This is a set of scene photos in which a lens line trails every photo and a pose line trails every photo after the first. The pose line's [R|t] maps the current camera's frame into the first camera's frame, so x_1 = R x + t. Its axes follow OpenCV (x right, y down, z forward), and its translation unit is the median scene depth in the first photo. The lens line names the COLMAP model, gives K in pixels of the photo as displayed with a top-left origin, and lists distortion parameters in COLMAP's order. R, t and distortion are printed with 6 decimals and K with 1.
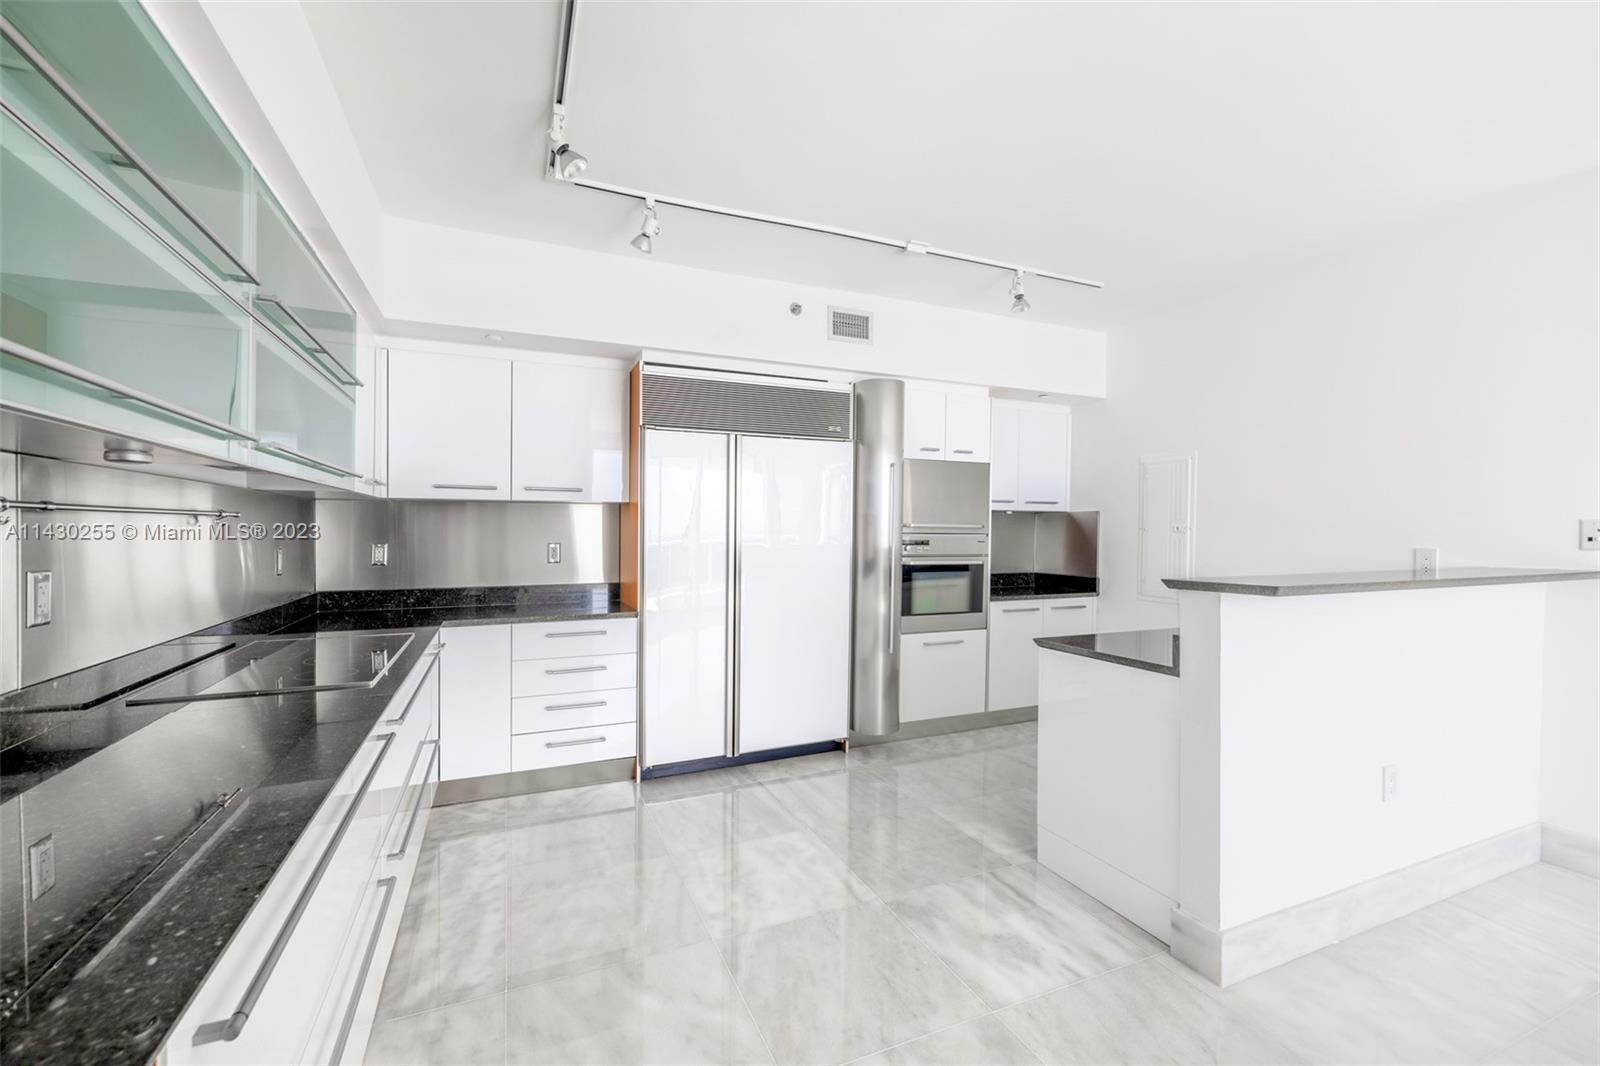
lens RADIAL K [[680.7, 0, 805.3], [0, 680.7, 543.4], [0, 0, 1]] dist [-0.000610, -0.000051]
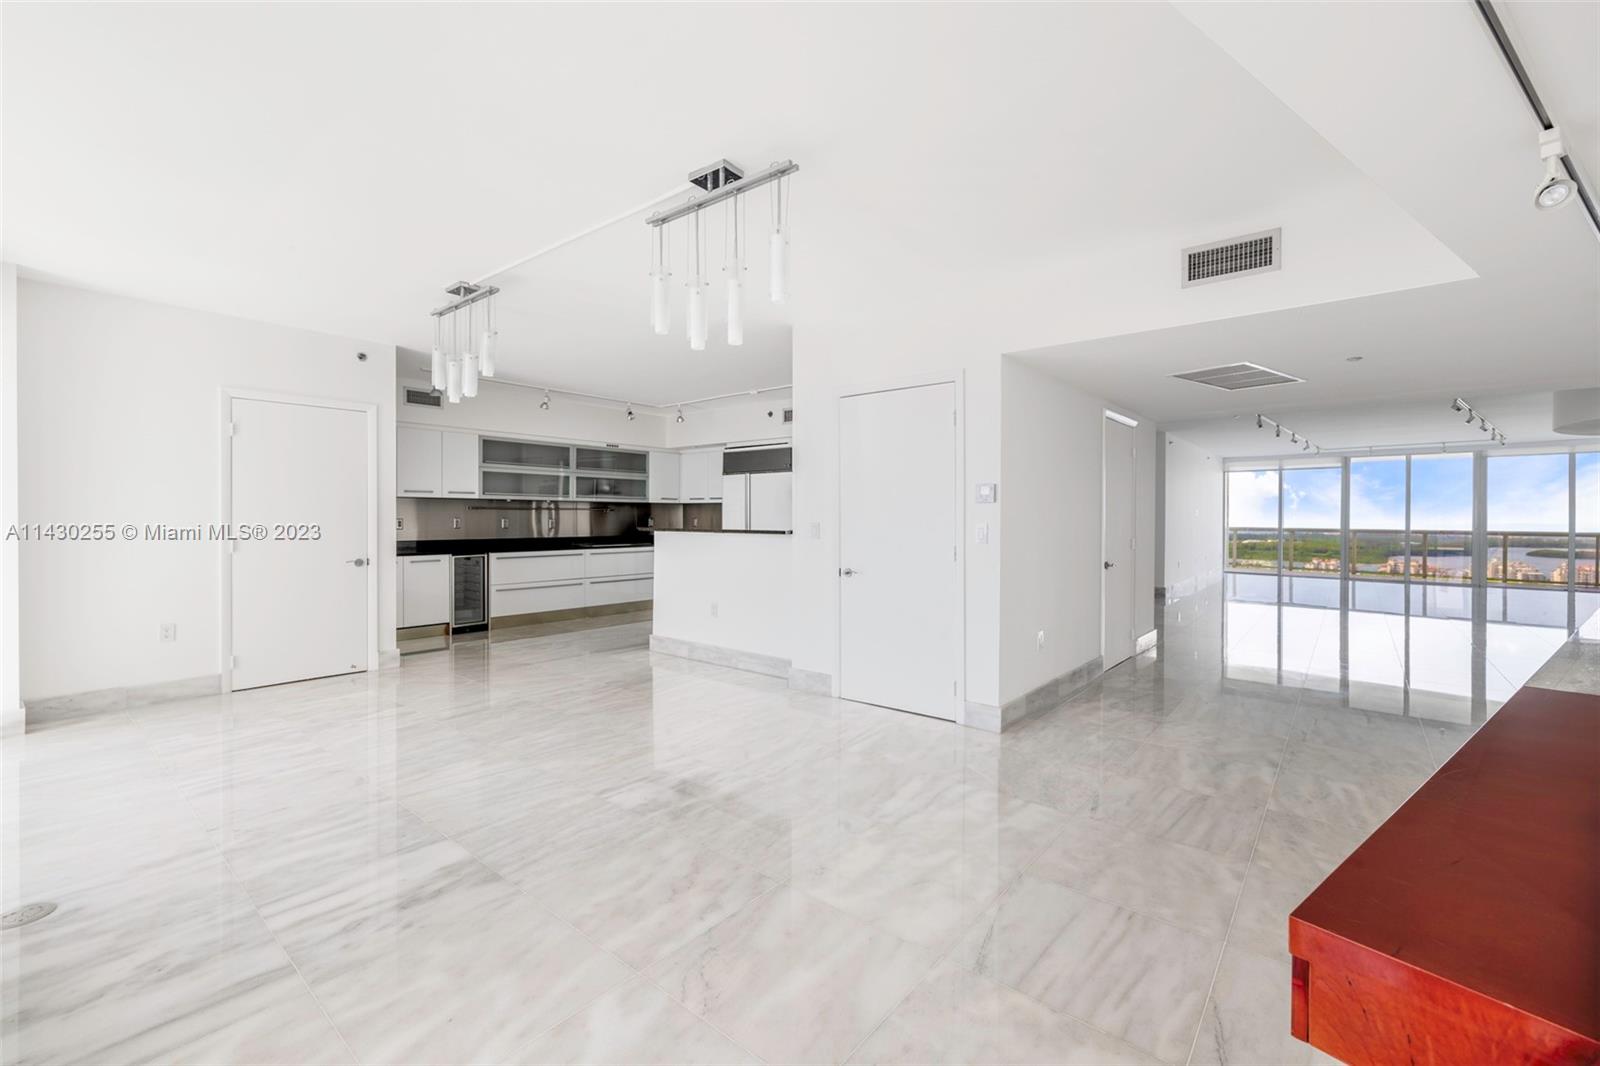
lens RADIAL K [[691.0, 0, 783.7], [0, 691.0, 524.9], [0, 0, 1]] dist [0.000465, 0.000044]
pose [[0.430077, 0.007789, -0.902759, 2.081185], [-0.021416, 0.999769, -0.001577, 0.021712], [0.902538, 0.020012, 0.430145, 0.071459]]
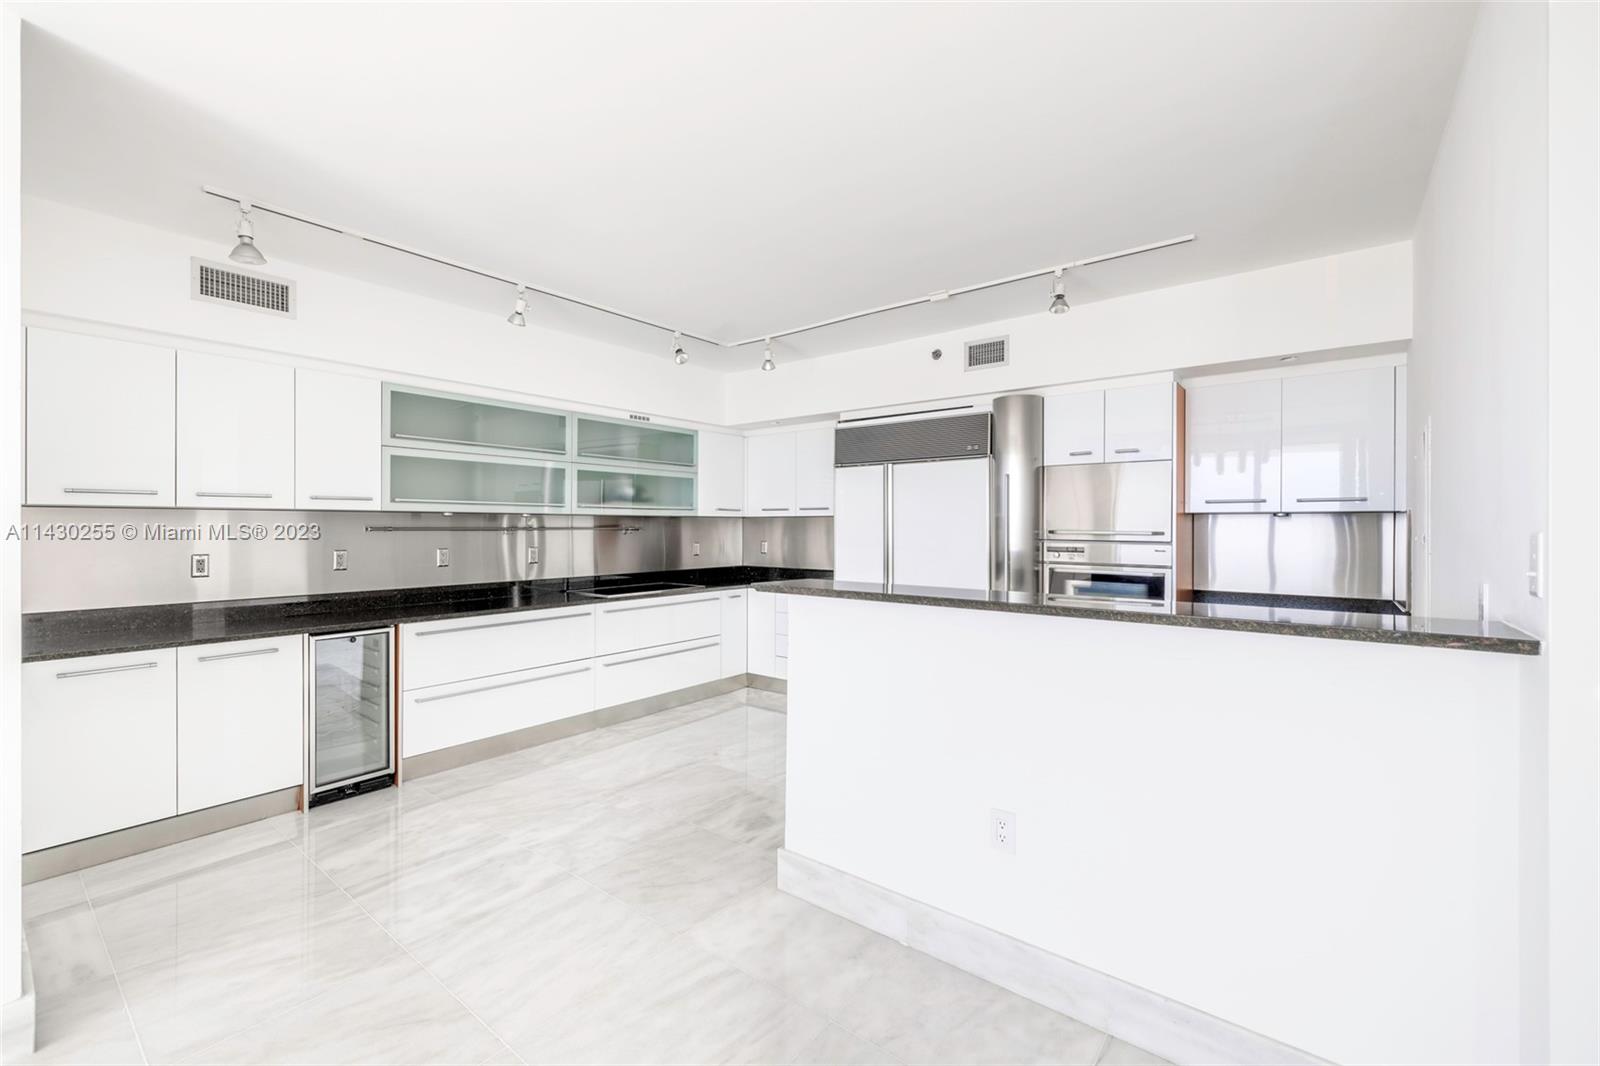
lens RADIAL K [[674.3, 0, 776.0], [0, 674.3, 524.8], [0, 0, 1]] dist [-0.000697, 0.000029]
pose [[0.450528, -0.005888, -0.892743, 0.944230], [-0.018609, 0.999699, -0.015985, -0.015265], [0.892569, 0.023815, 0.450282, 0.209227]]
